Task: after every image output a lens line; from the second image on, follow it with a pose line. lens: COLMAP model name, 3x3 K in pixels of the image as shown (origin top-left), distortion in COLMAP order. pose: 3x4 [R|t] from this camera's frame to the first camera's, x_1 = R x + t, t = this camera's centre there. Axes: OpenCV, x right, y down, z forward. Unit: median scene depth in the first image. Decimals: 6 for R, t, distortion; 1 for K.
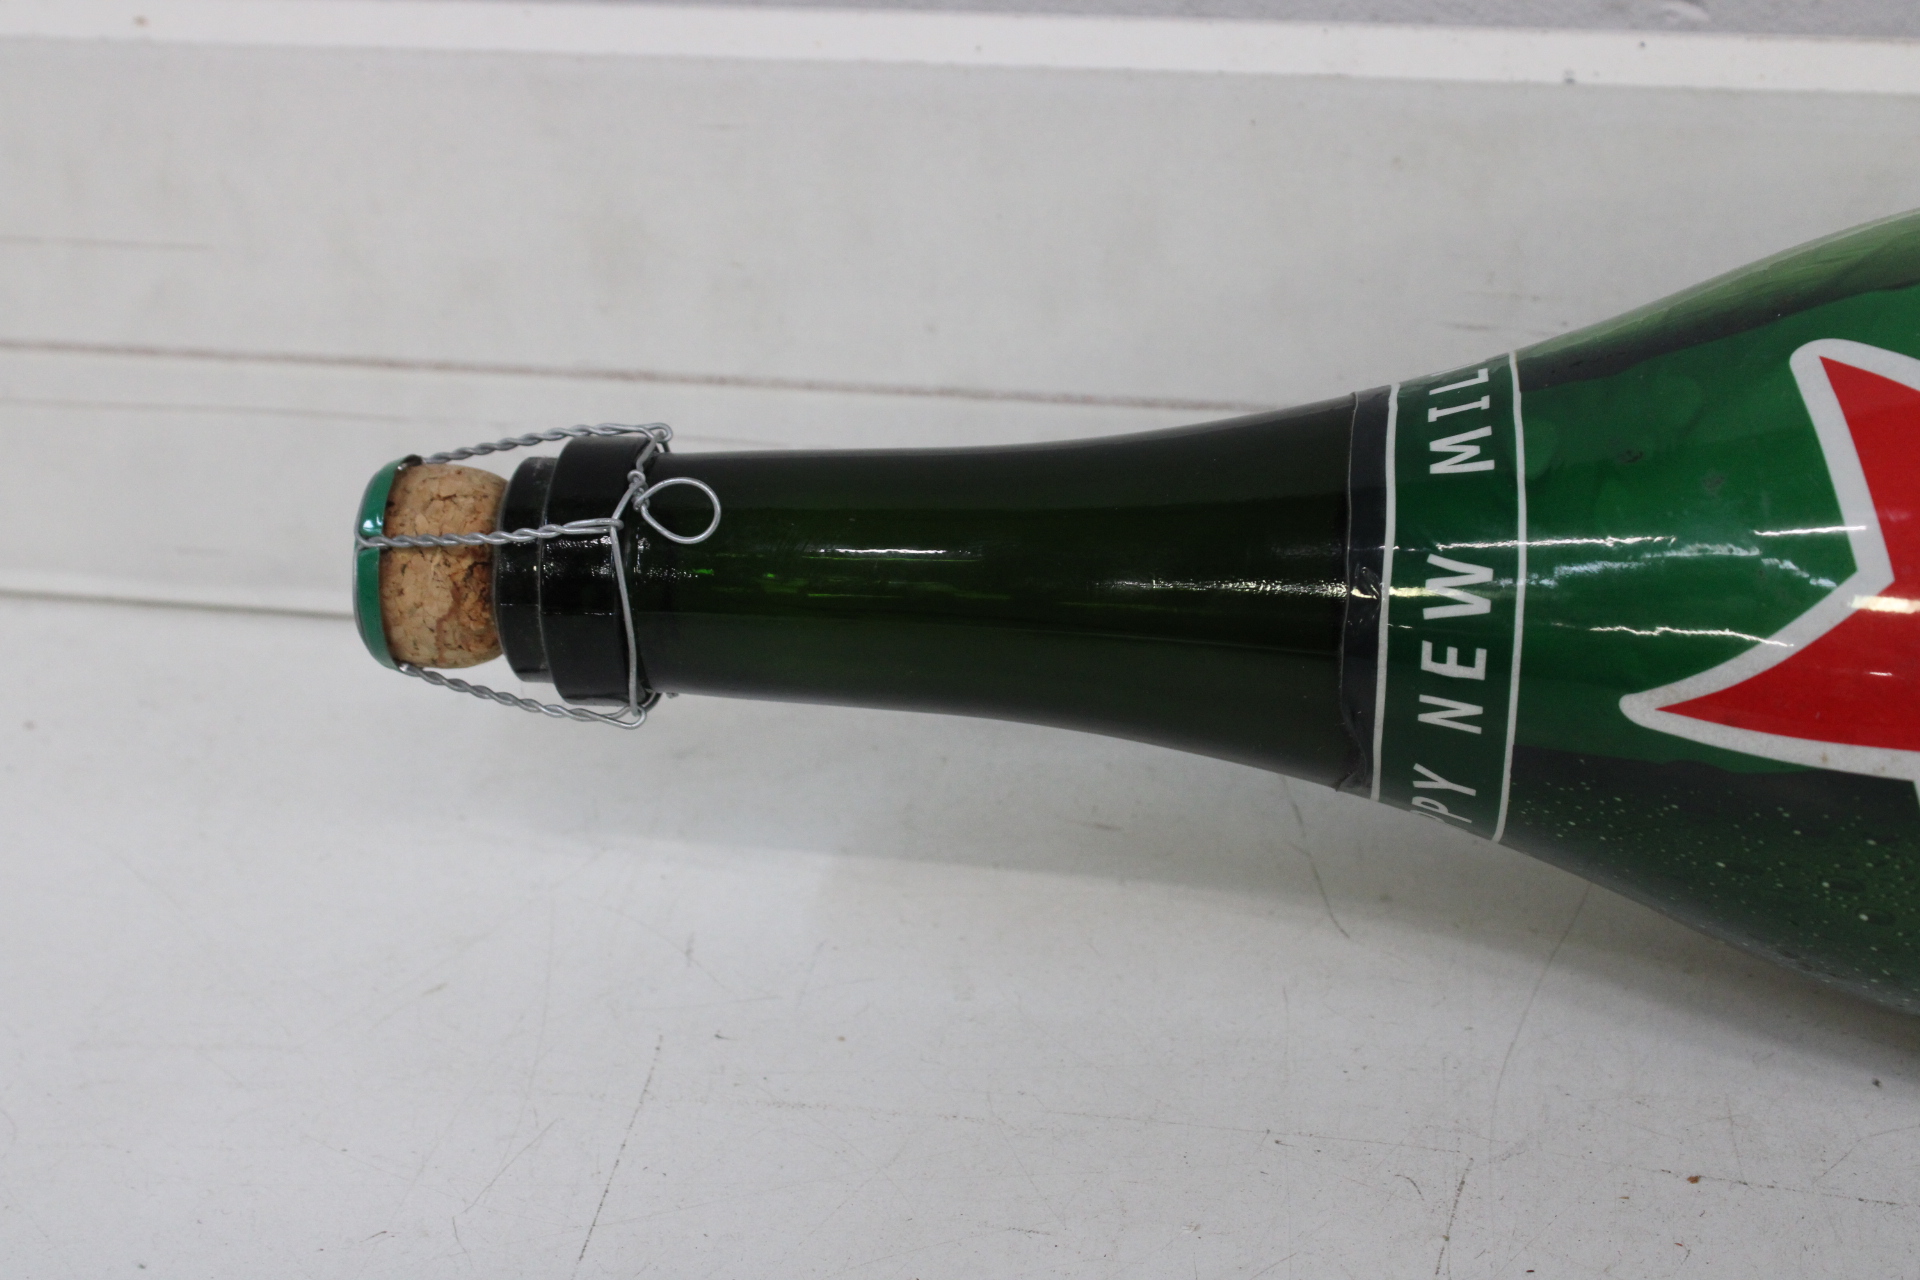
lens RADIAL K [[3072.3, 0, 959.0], [0, 3072.3, 632.9], [0, 0, 1]] dist [0.019188, 0.000000]
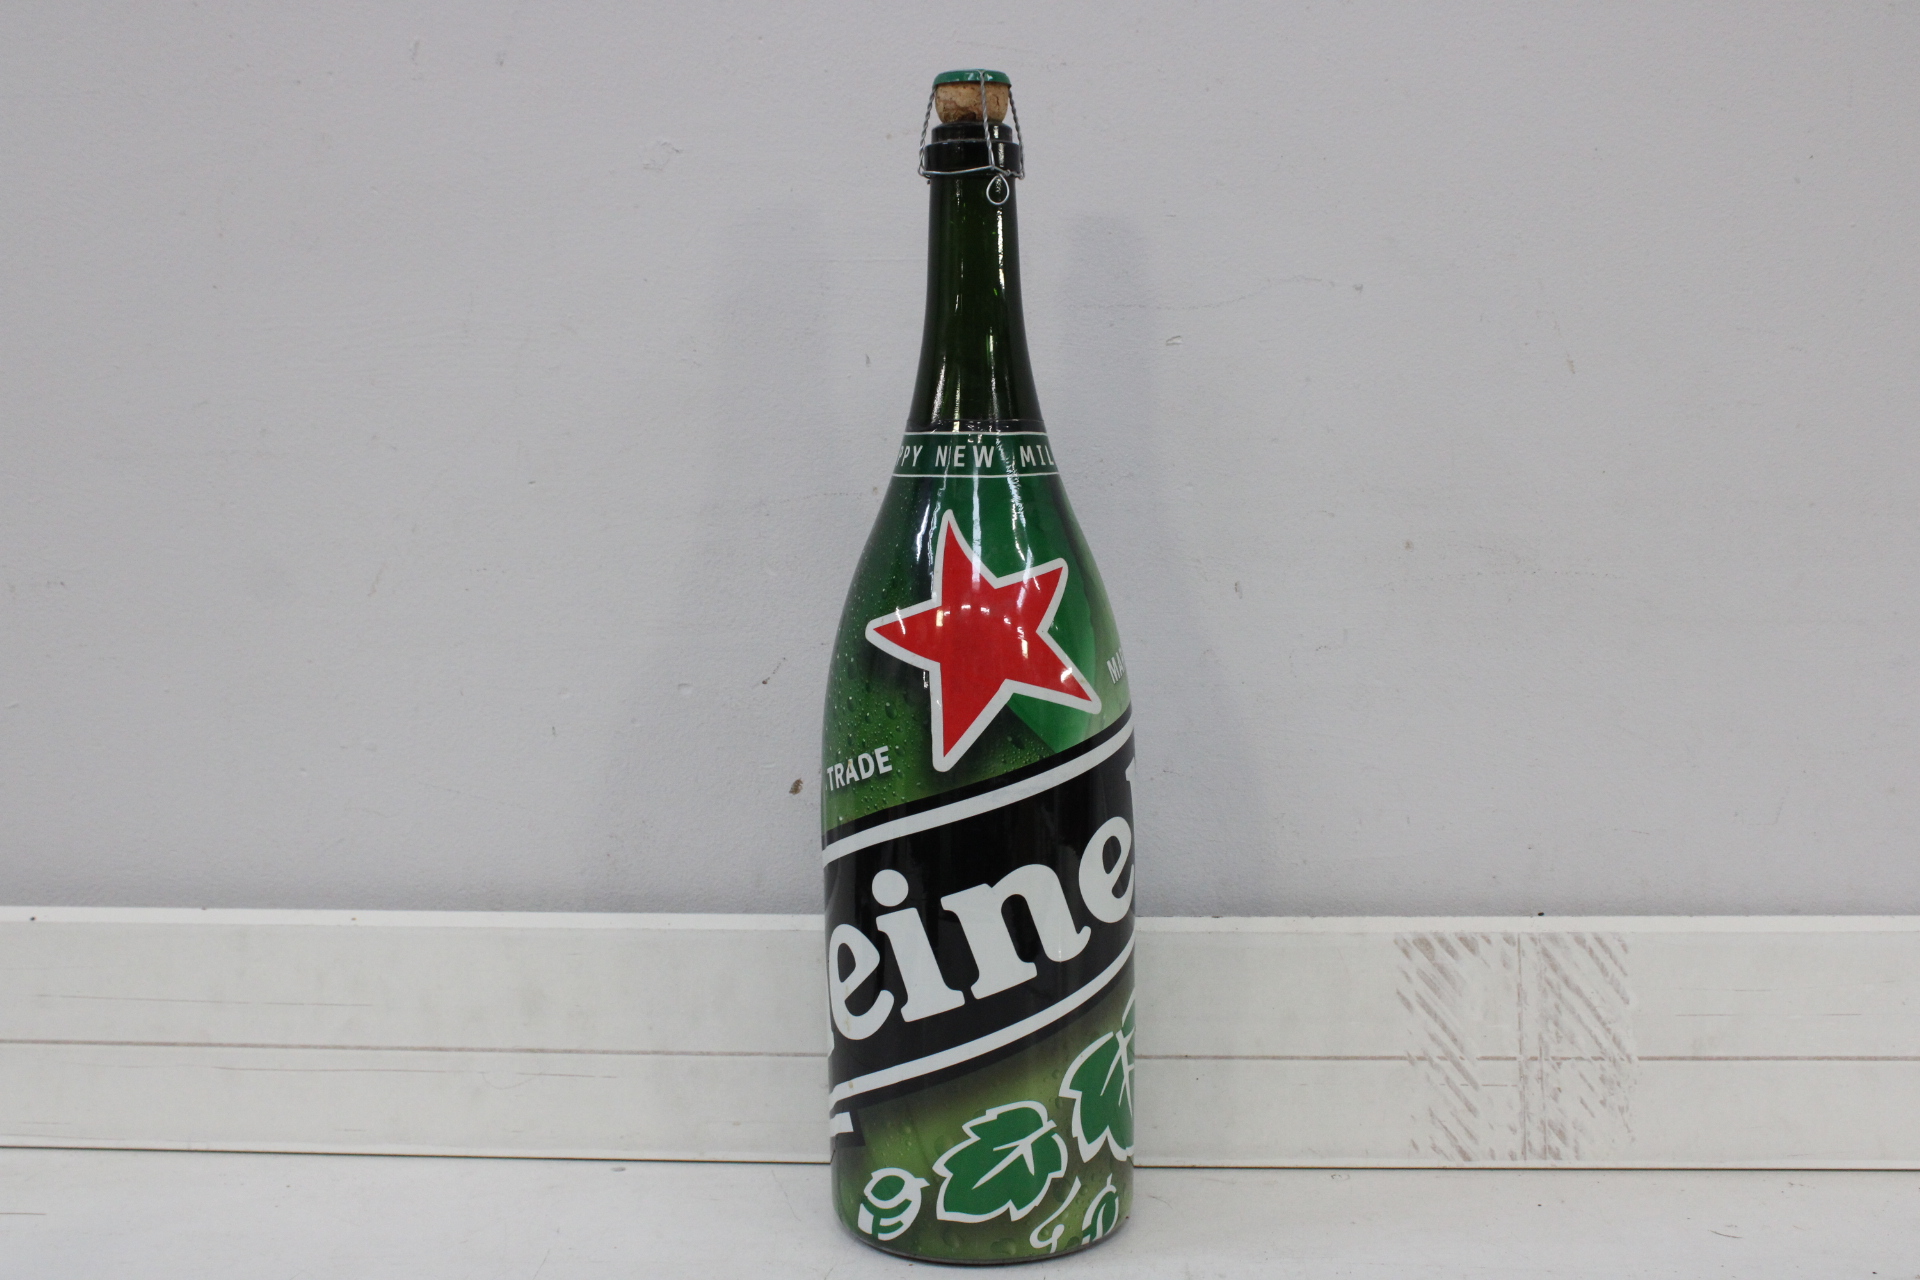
lens RADIAL K [[2438.8, 0, 960.2], [0, 2438.8, 634.8], [0, 0, 1]] dist [-0.017145, 0.000000]
pose [[0.032286, 0.978983, 0.201368, -0.149807], [-0.995805, 0.048766, -0.077425, 0.201161], [-0.085618, -0.198023, 0.976451, -1.372846]]
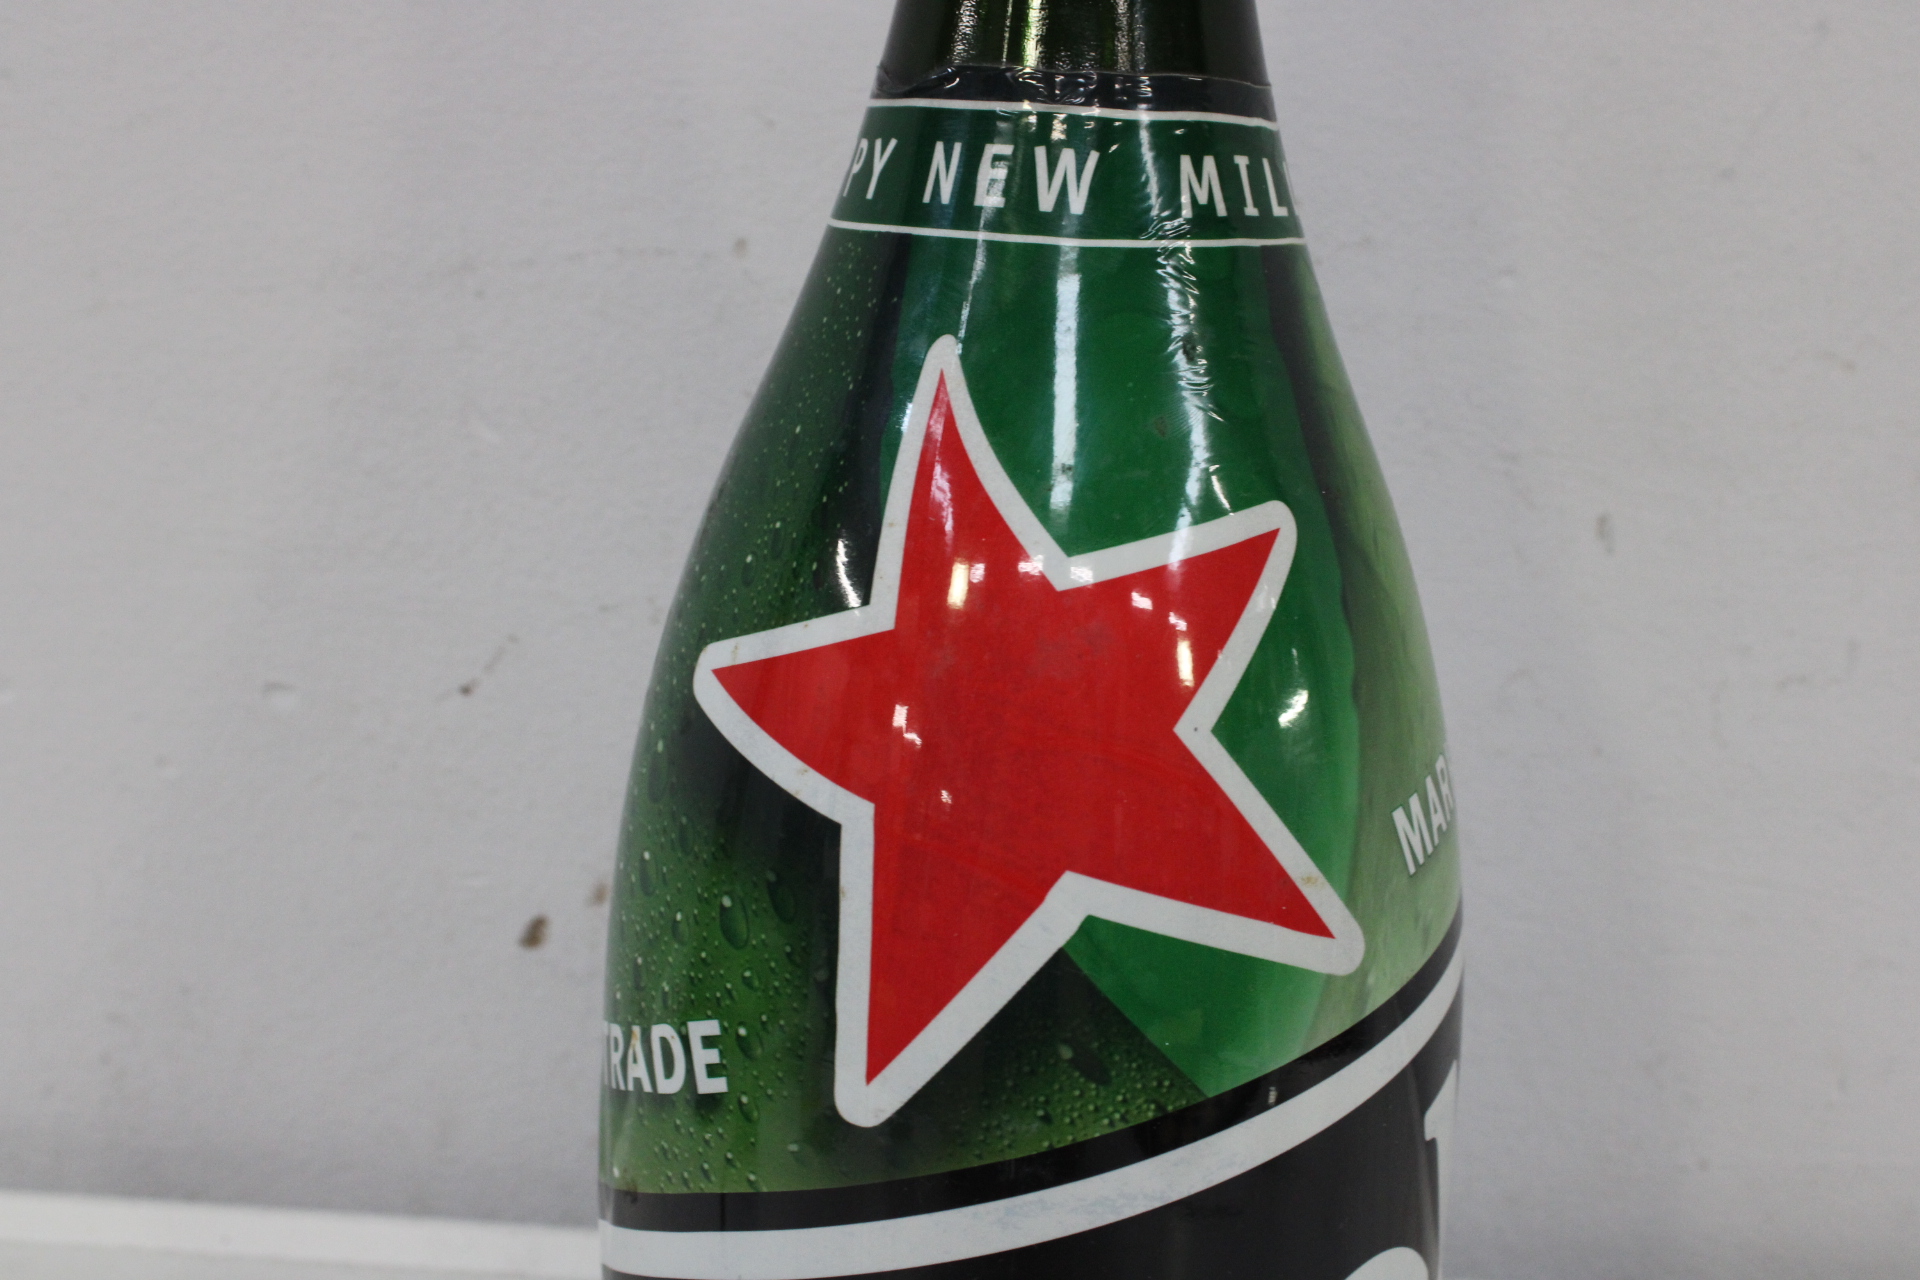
lens RADIAL K [[2570.9, 0, 955.6], [0, 2570.9, 643.9], [0, 0, 1]] dist [-0.012142, 0.000000]
pose [[0.001389, 0.953340, 0.301895, 0.051591], [-0.997144, -0.021476, 0.072404, -0.042468], [0.075509, -0.301133, 0.950588, 0.145078]]
